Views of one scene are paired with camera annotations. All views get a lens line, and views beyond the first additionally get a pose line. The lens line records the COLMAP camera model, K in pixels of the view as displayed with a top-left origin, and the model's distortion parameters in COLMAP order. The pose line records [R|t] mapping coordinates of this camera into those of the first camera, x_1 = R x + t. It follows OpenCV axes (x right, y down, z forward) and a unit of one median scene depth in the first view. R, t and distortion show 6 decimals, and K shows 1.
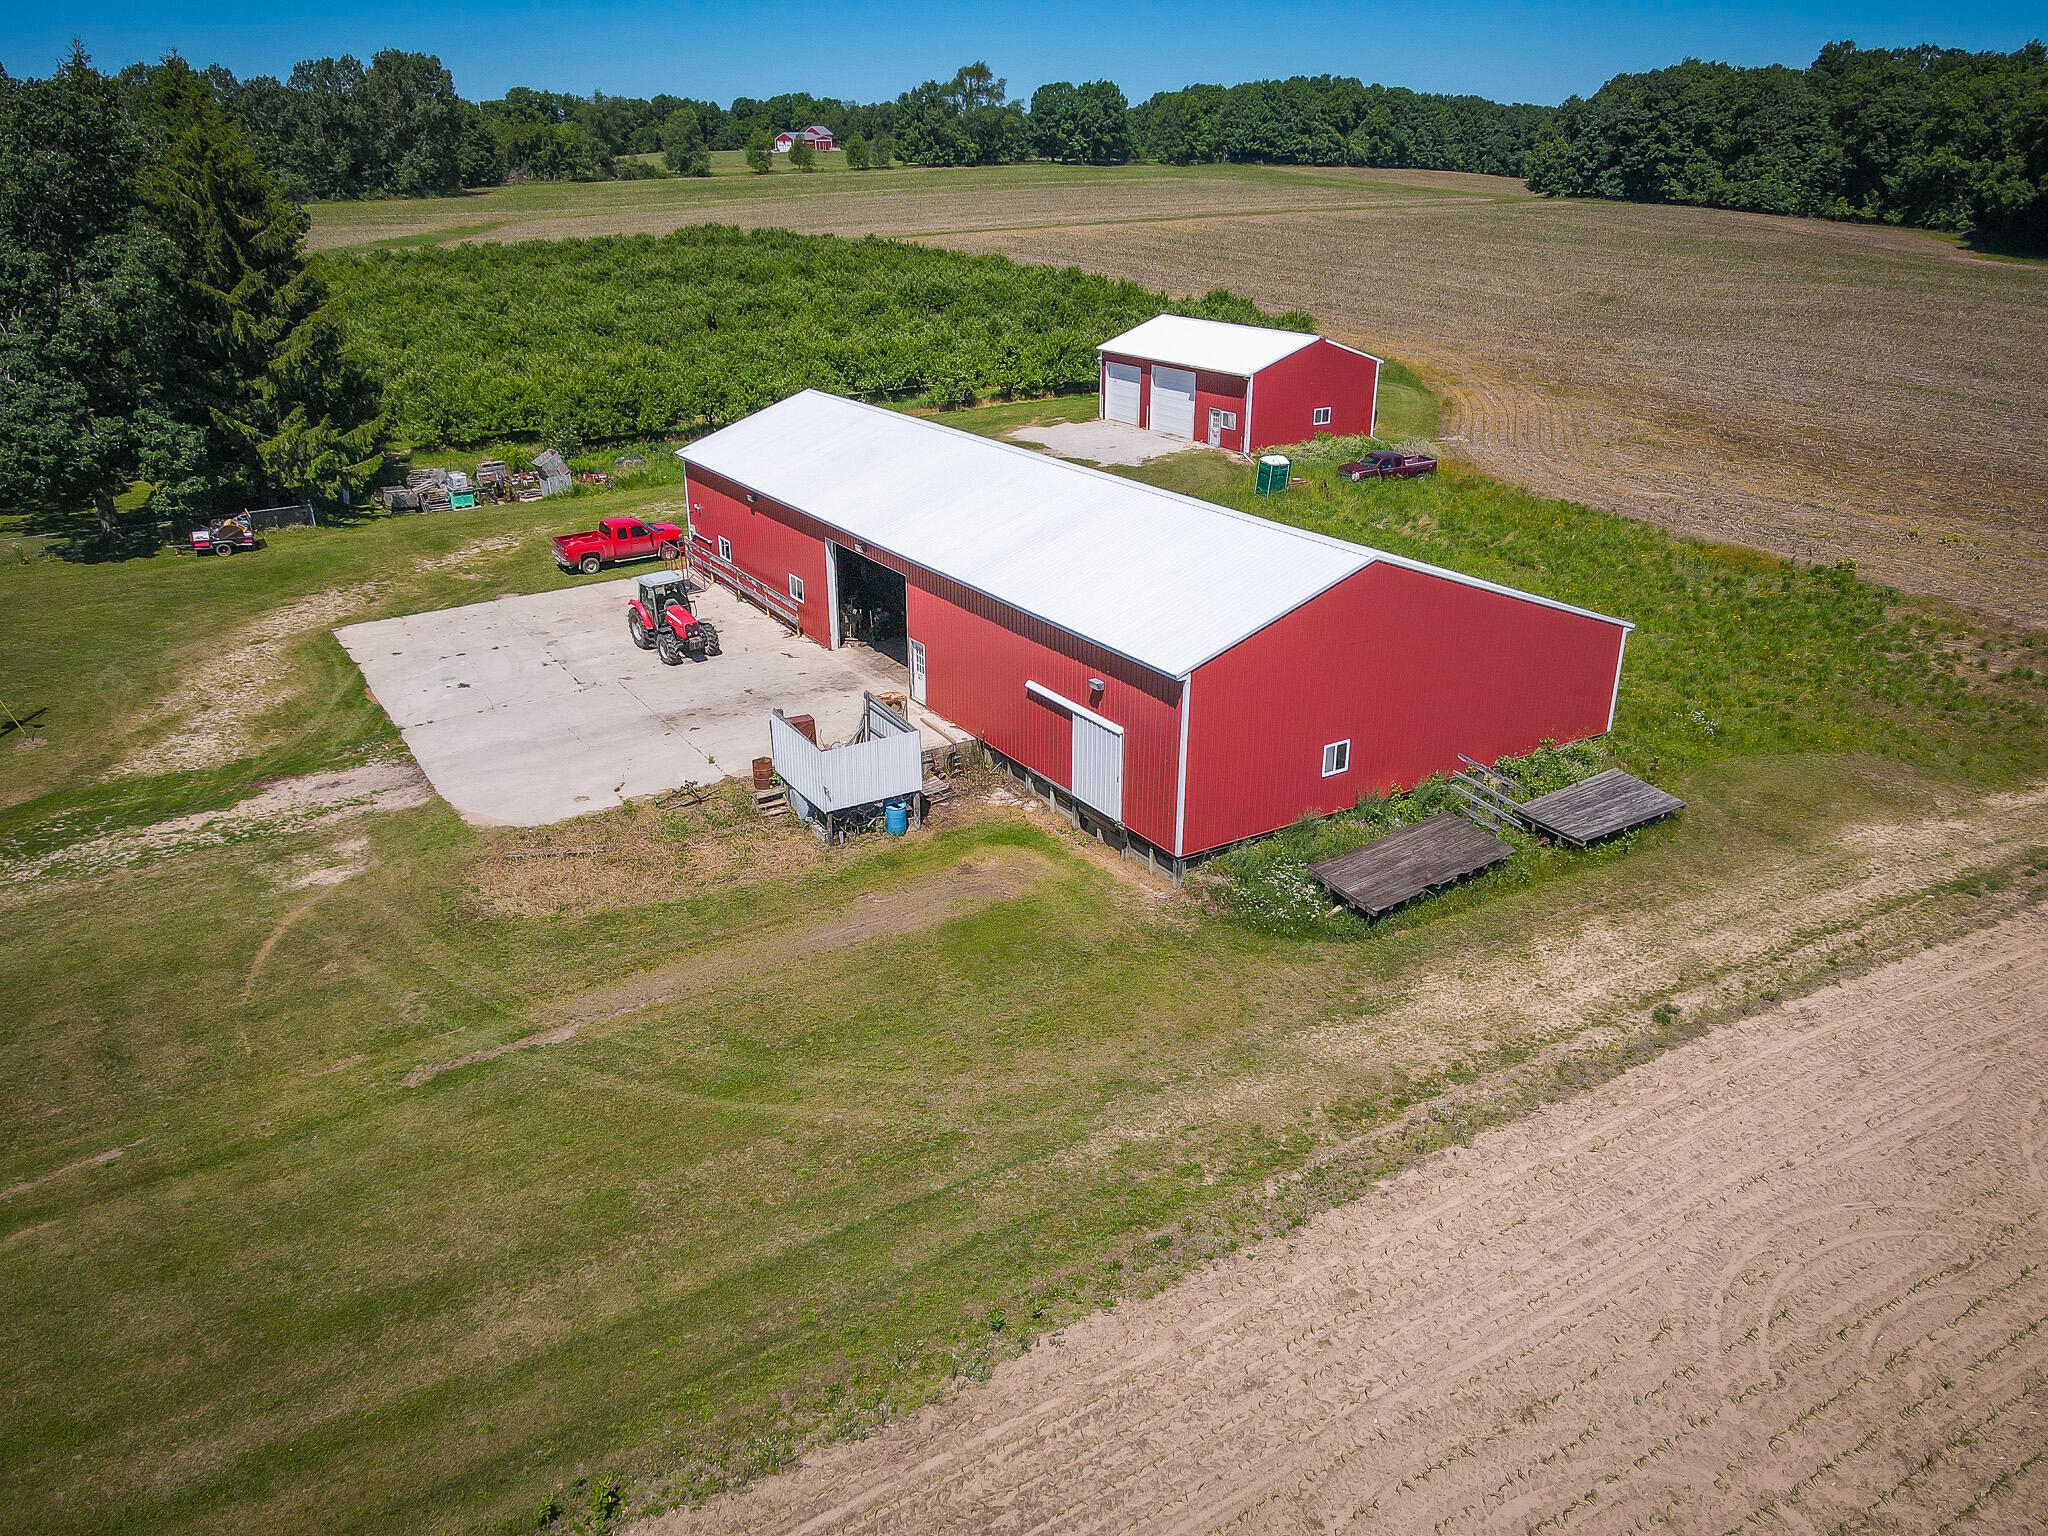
lens RADIAL K [[1508.5, 0, 1017.8], [0, 1508.5, 744.4], [0, 0, 1]] dist [0.033457, -0.029454]
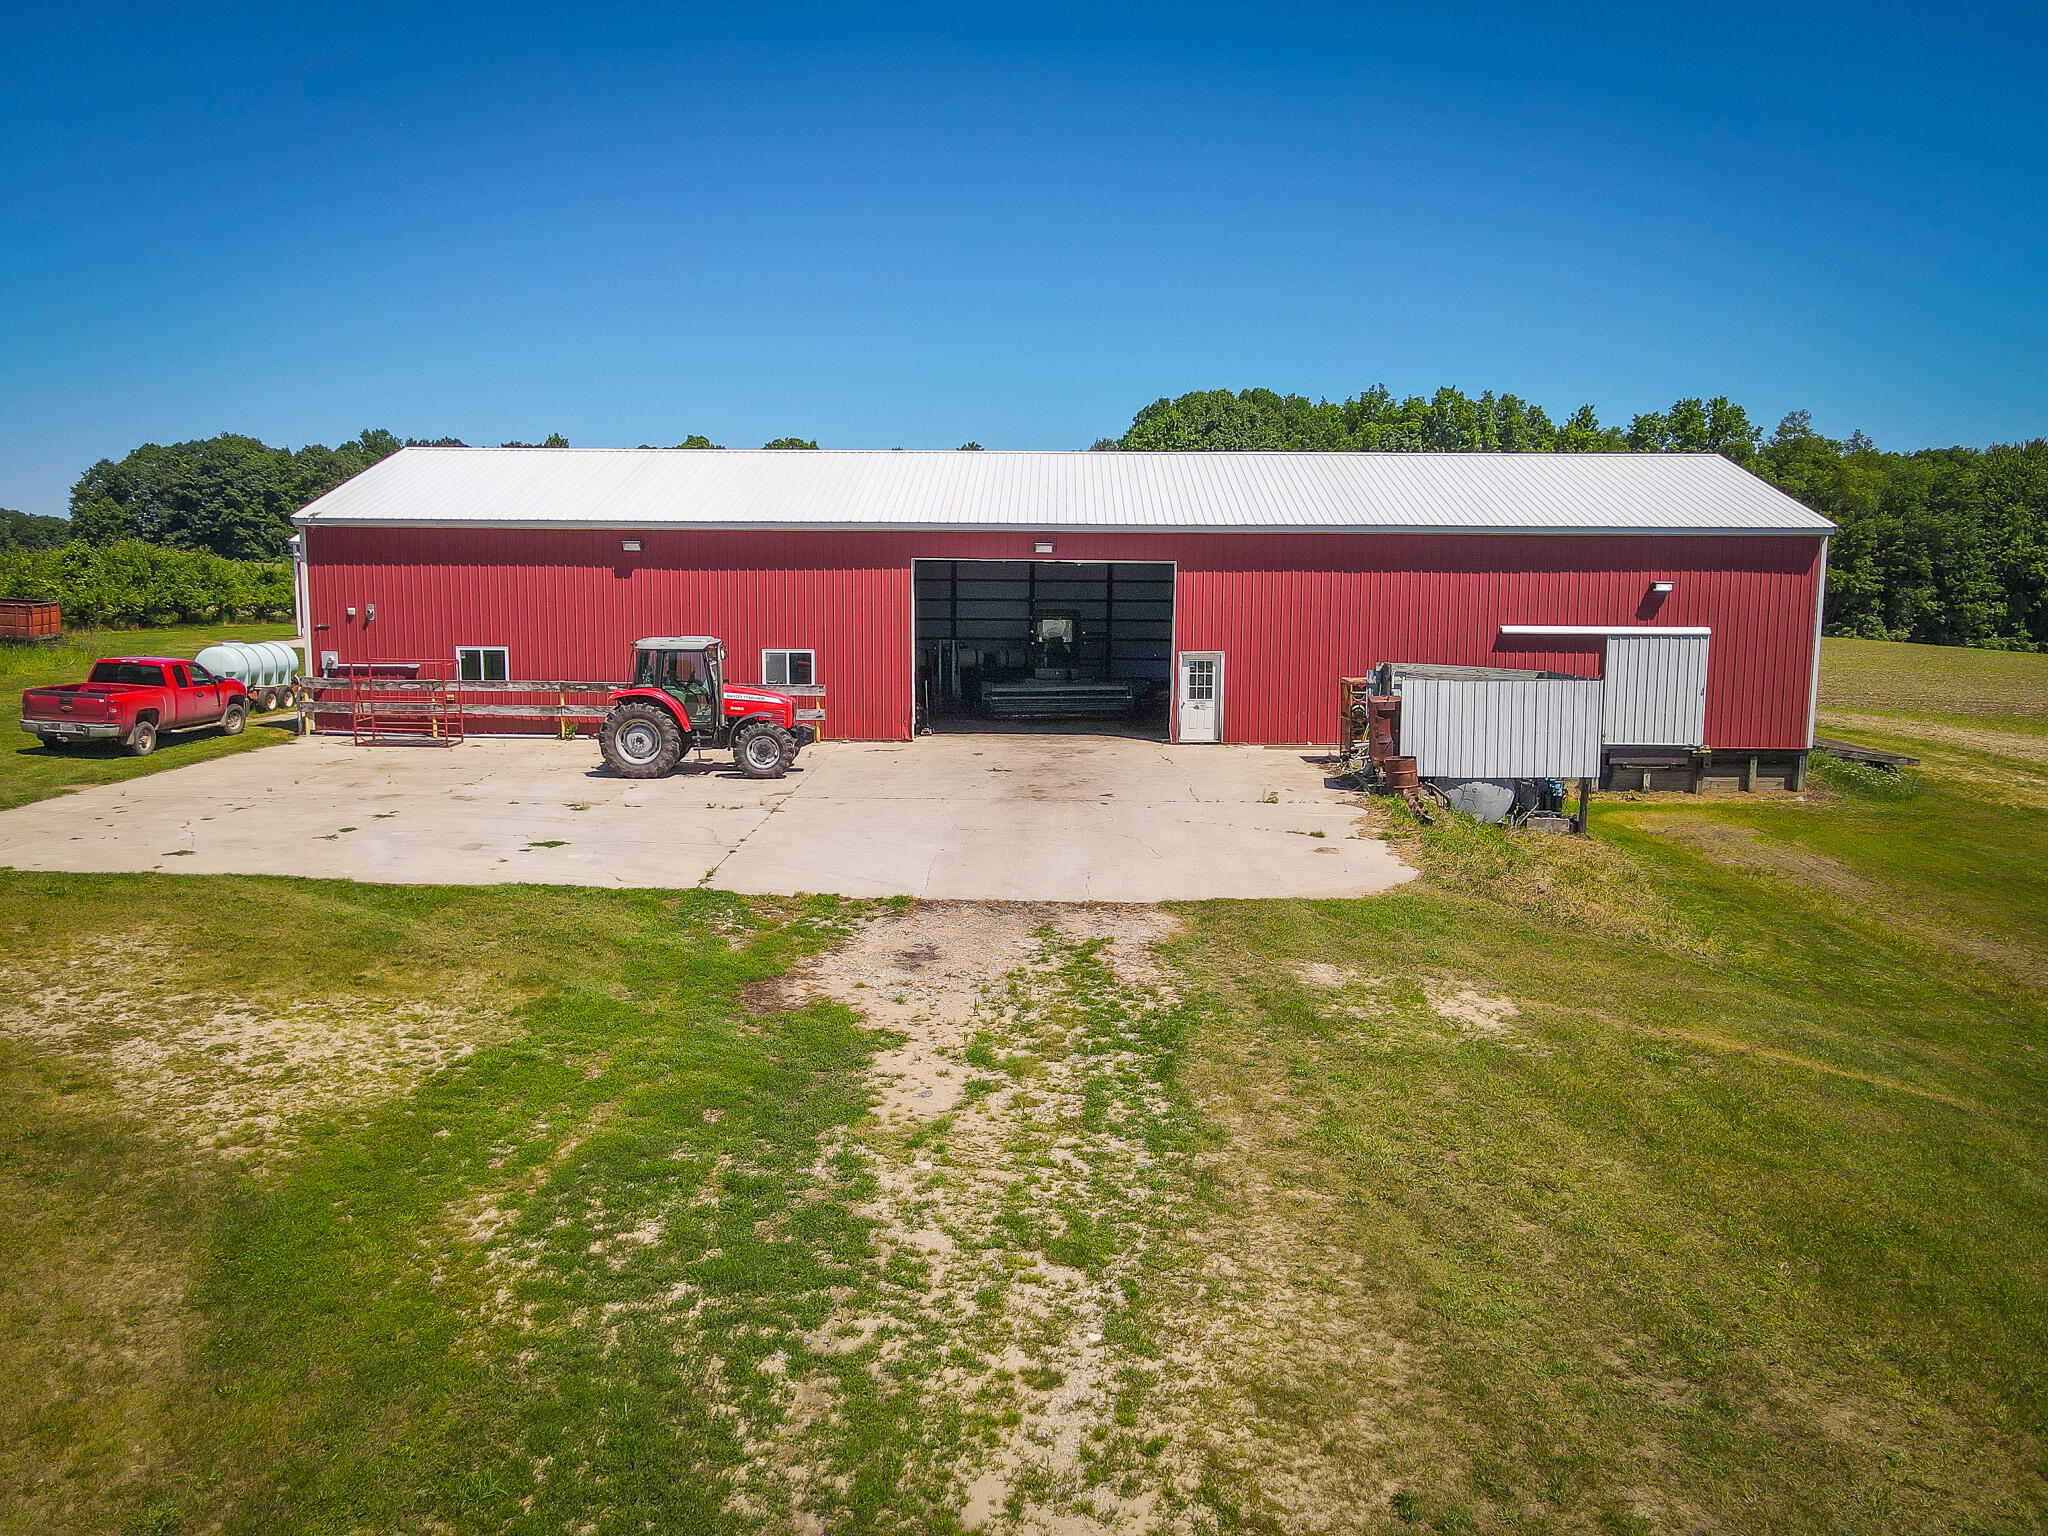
lens RADIAL K [[1495.1, 0, 1007.7], [0, 1495.1, 767.0], [0, 0, 1]] dist [-0.024479, 0.101310]
pose [[0.554485, -0.092267, 0.827063, -0.155870], [0.295670, 0.950835, -0.092150, 0.004624], [-0.777898, 0.295633, 0.554505, 0.155877]]
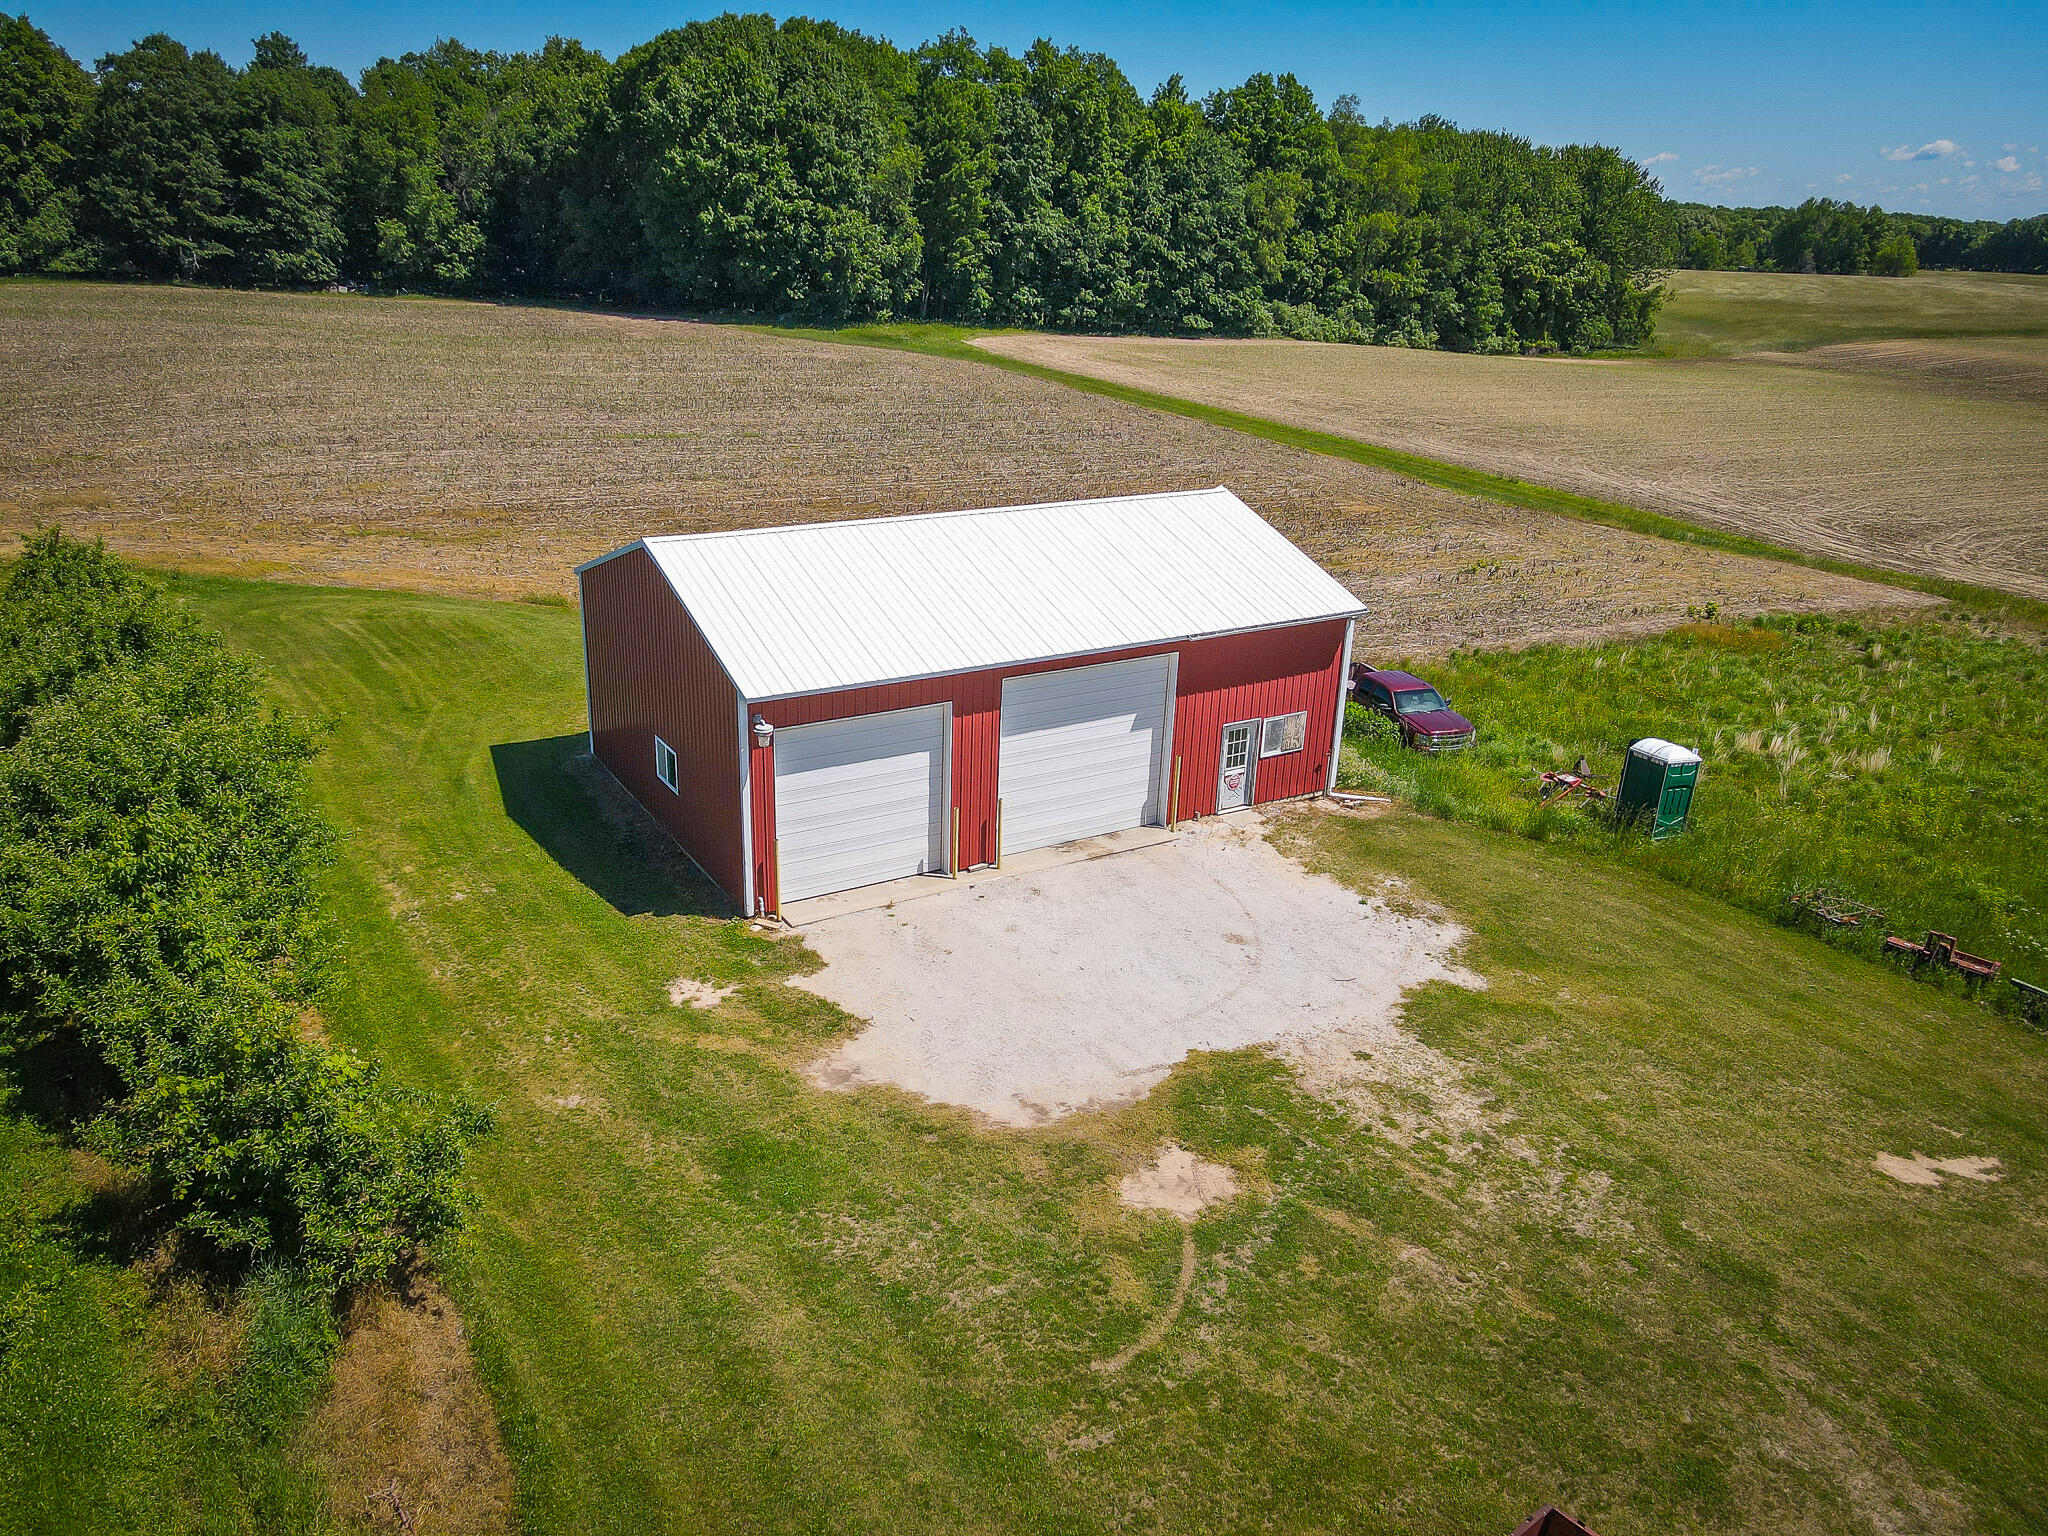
lens RADIAL K [[1508.5, 0, 1017.8], [0, 1508.5, 744.4], [0, 0, 1]] dist [0.033457, -0.029454]
pose [[0.010613, -0.339476, 0.940555, -0.090414], [0.336602, 0.886927, 0.316322, -0.139975], [-0.941587, 0.313236, 0.123681, 0.395648]]
